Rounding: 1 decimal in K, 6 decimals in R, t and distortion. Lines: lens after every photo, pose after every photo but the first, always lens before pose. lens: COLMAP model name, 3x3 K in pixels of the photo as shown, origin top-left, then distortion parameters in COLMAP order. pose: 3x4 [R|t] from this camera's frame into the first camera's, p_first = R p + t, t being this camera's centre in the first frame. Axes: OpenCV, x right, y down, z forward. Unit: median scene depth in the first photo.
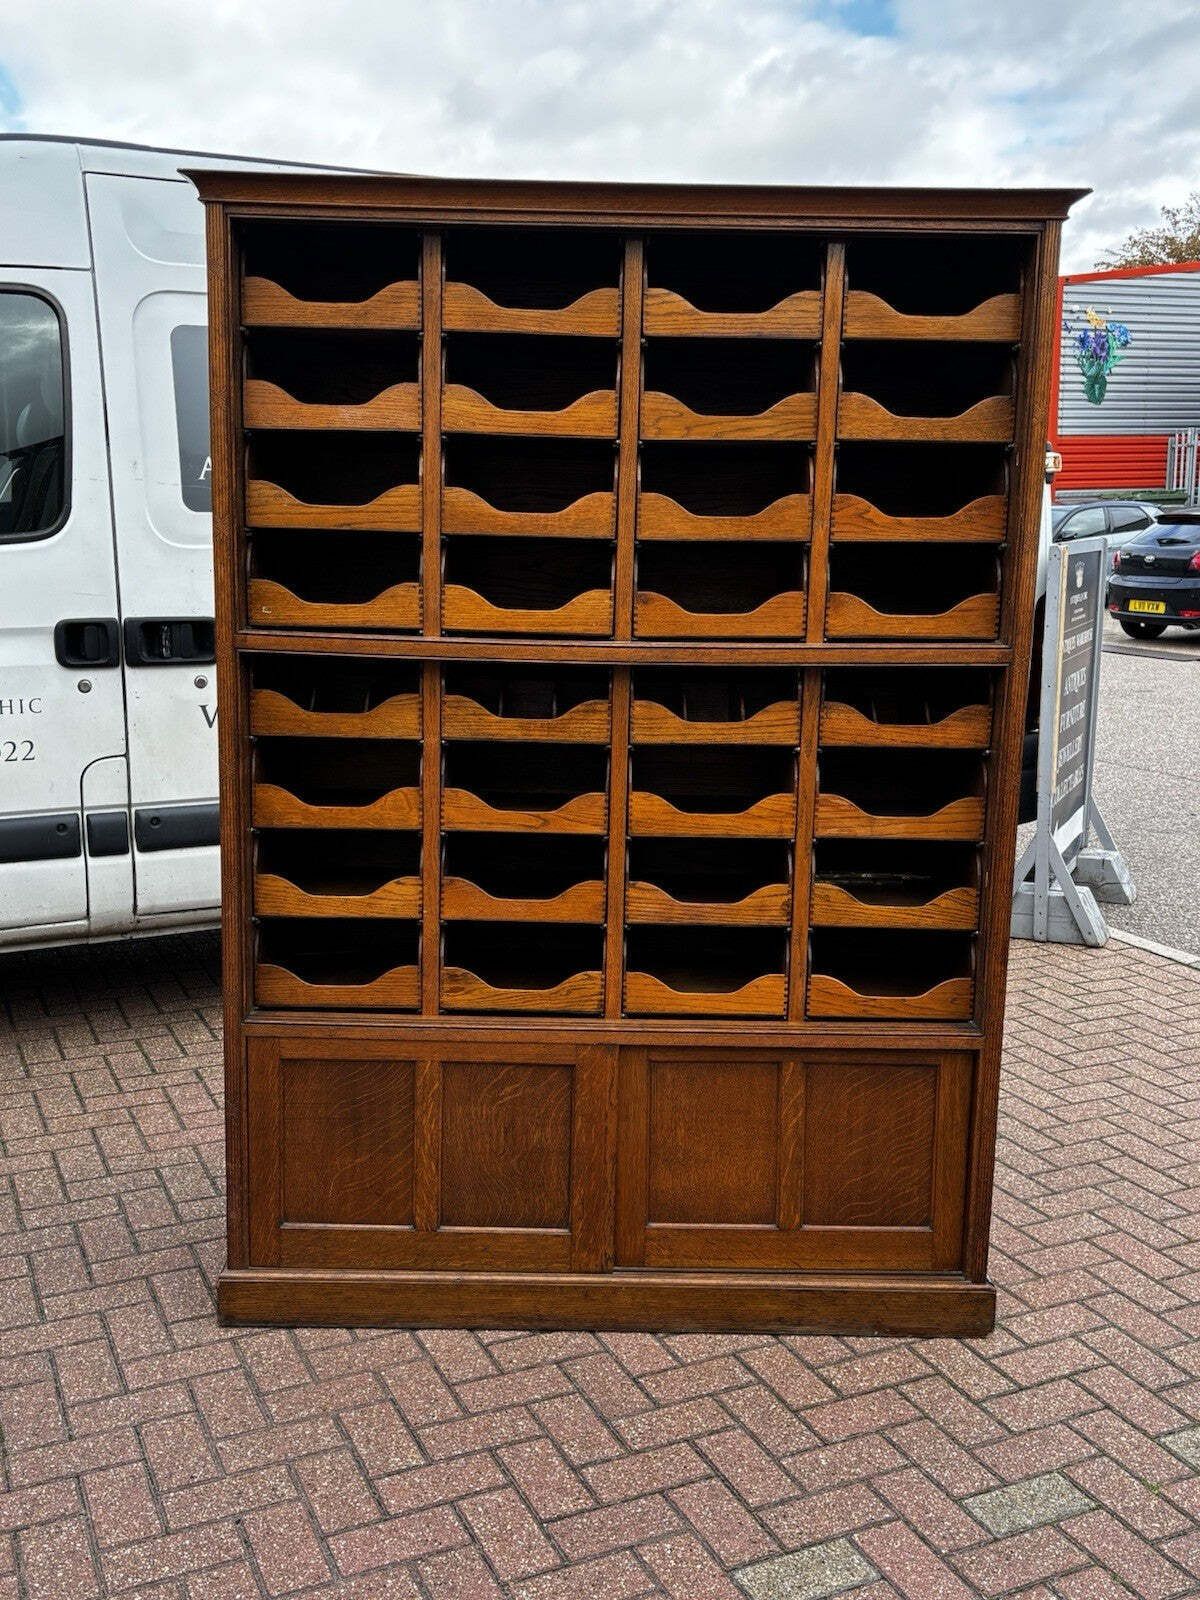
lens RADIAL K [[1557.2, 0, 600.0], [0, 1557.2, 800.0], [0, 0, 1]] dist [0.146254, -0.430512]
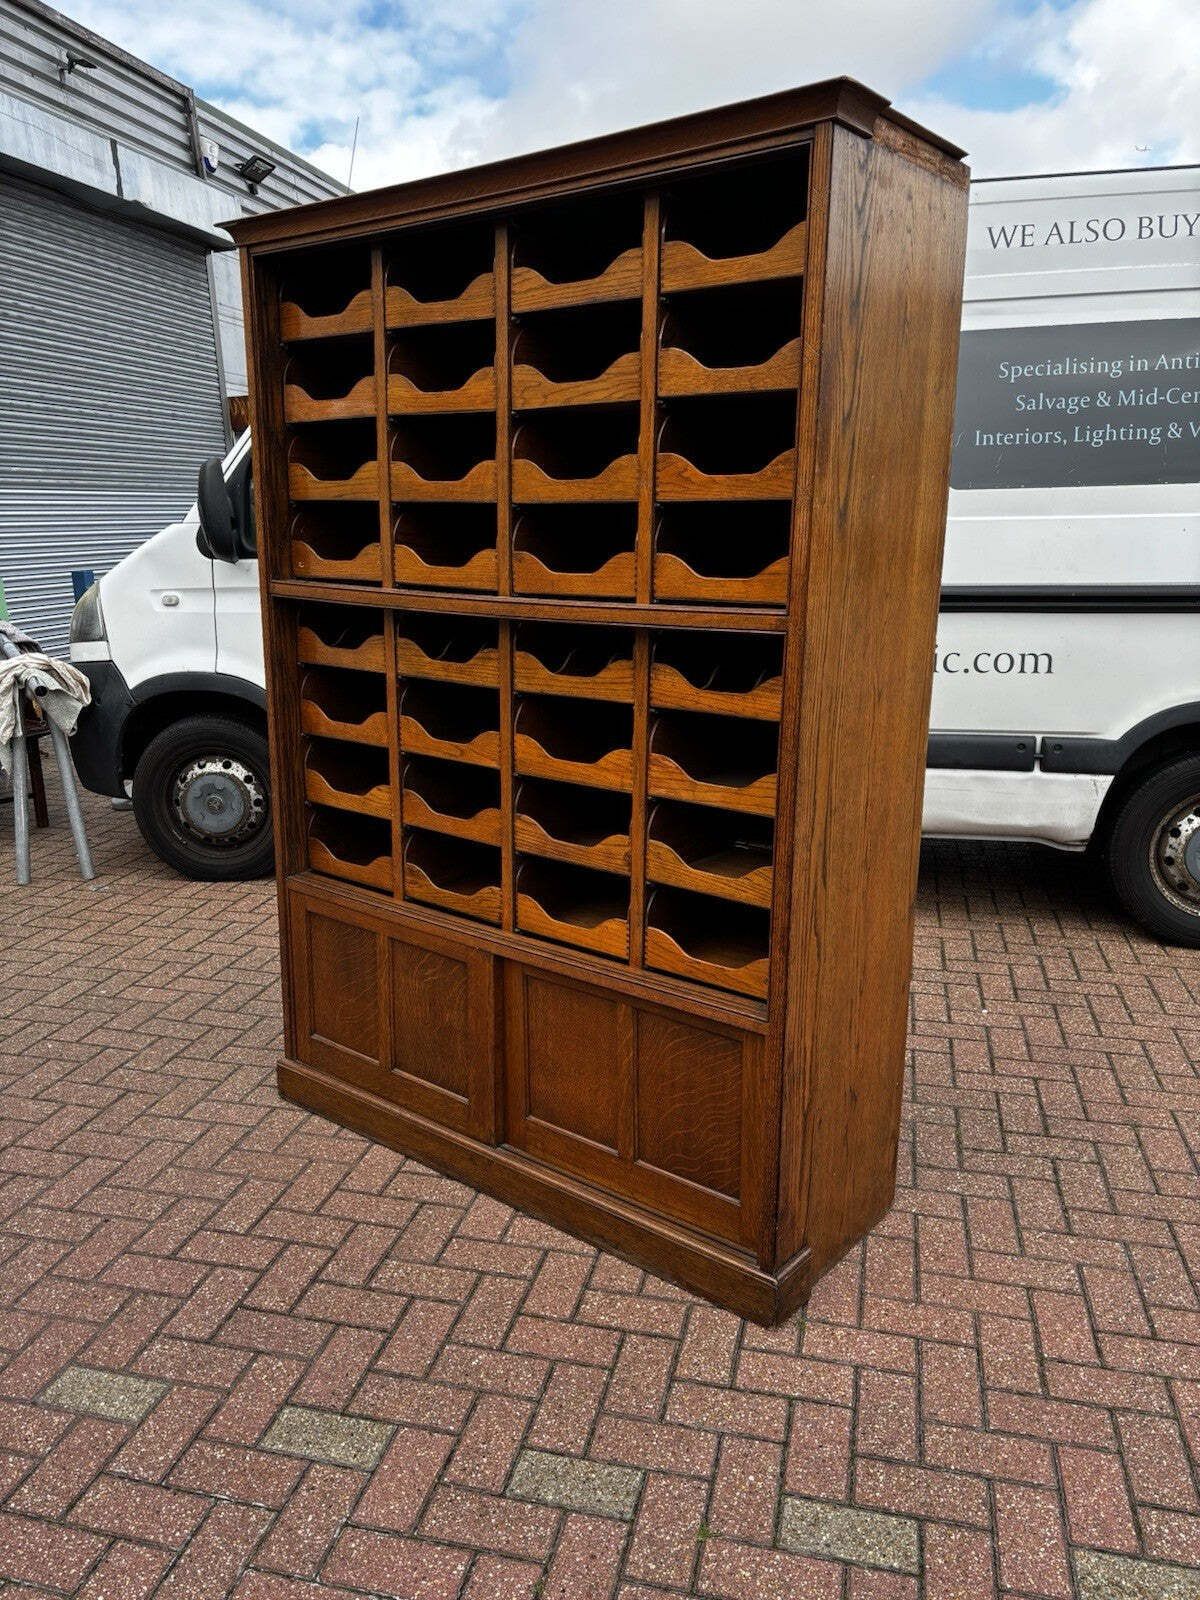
lens RADIAL K [[1215.7, 0, 593.0], [0, 1215.7, 801.9], [0, 0, 1]] dist [0.055137, -0.077574]
pose [[0.775177, 0.130267, -0.618167, 0.603927], [-0.102144, 0.991479, 0.080847, -0.032361], [0.623432, 0.000471, 0.781878, 0.352151]]
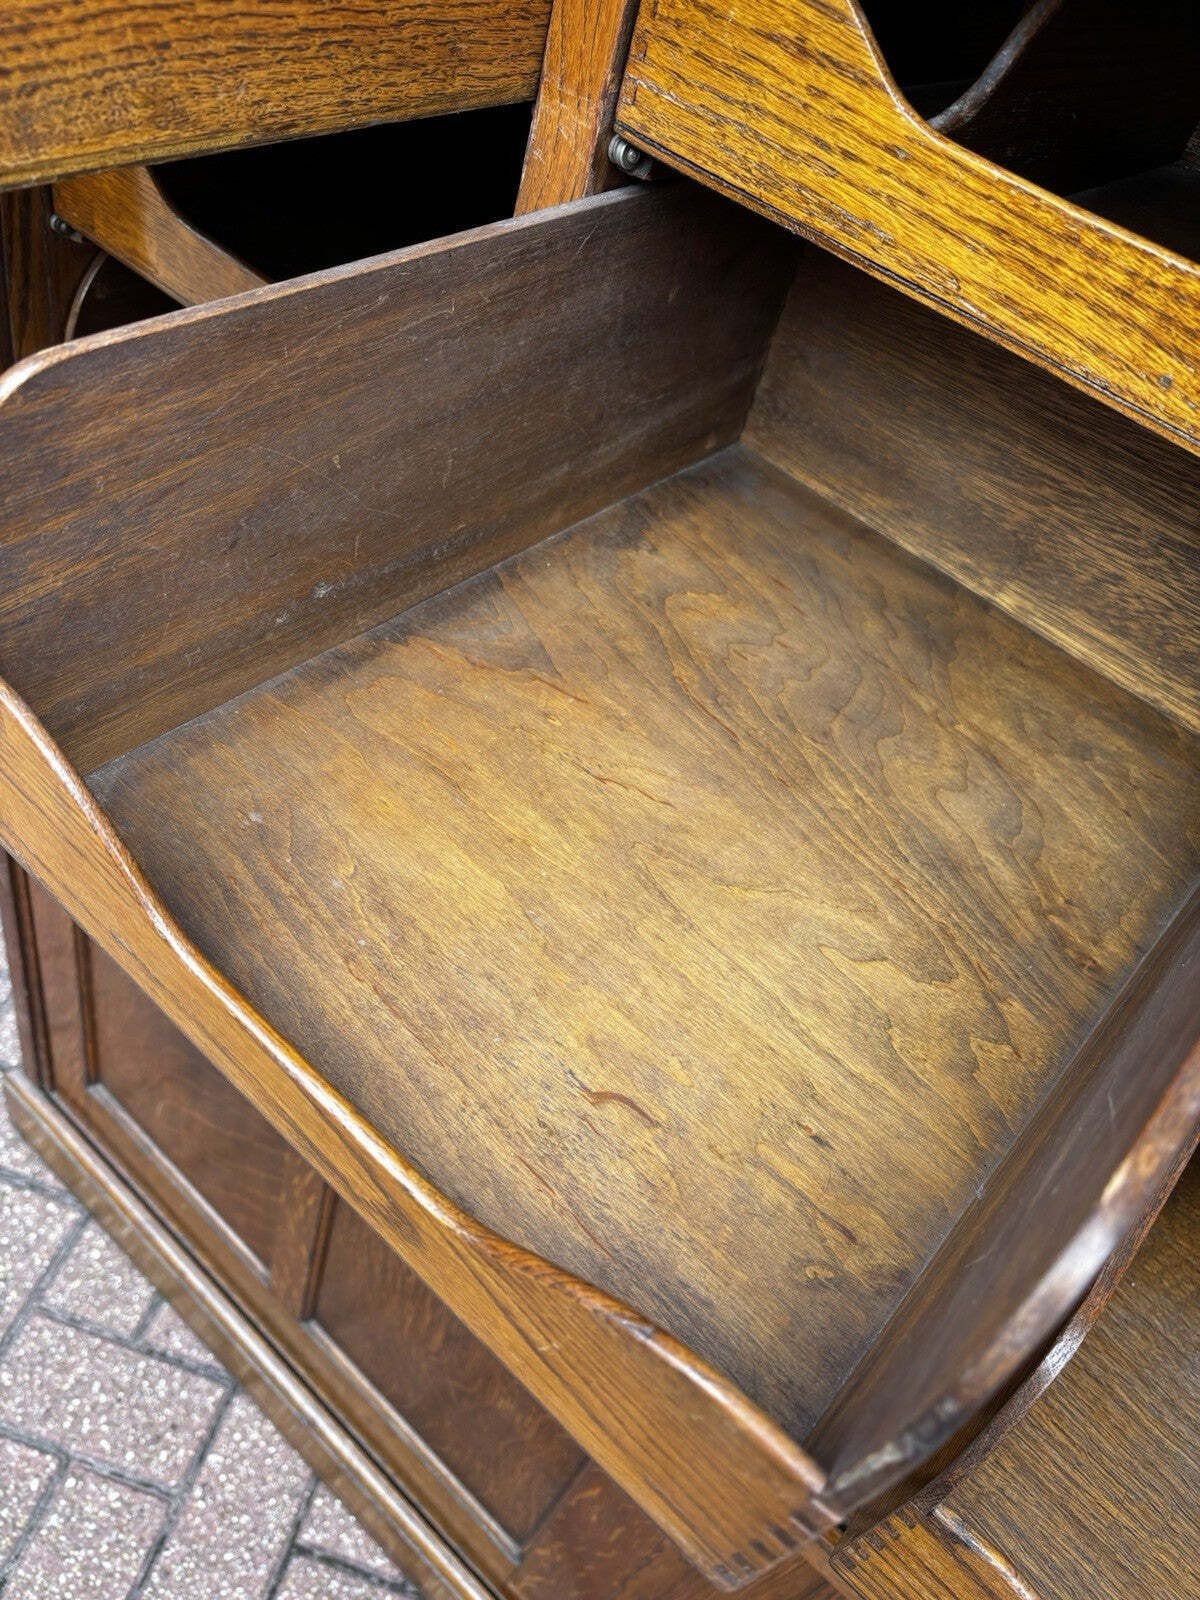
lens RADIAL K [[1215.7, 0, 593.0], [0, 1215.7, 801.9], [0, 0, 1]] dist [0.055137, -0.077574]
pose [[0.741029, 0.571770, -0.352073, -0.004995], [-0.326352, 0.764915, 0.555337, -0.057988], [0.586831, -0.296621, 0.753423, 0.851969]]
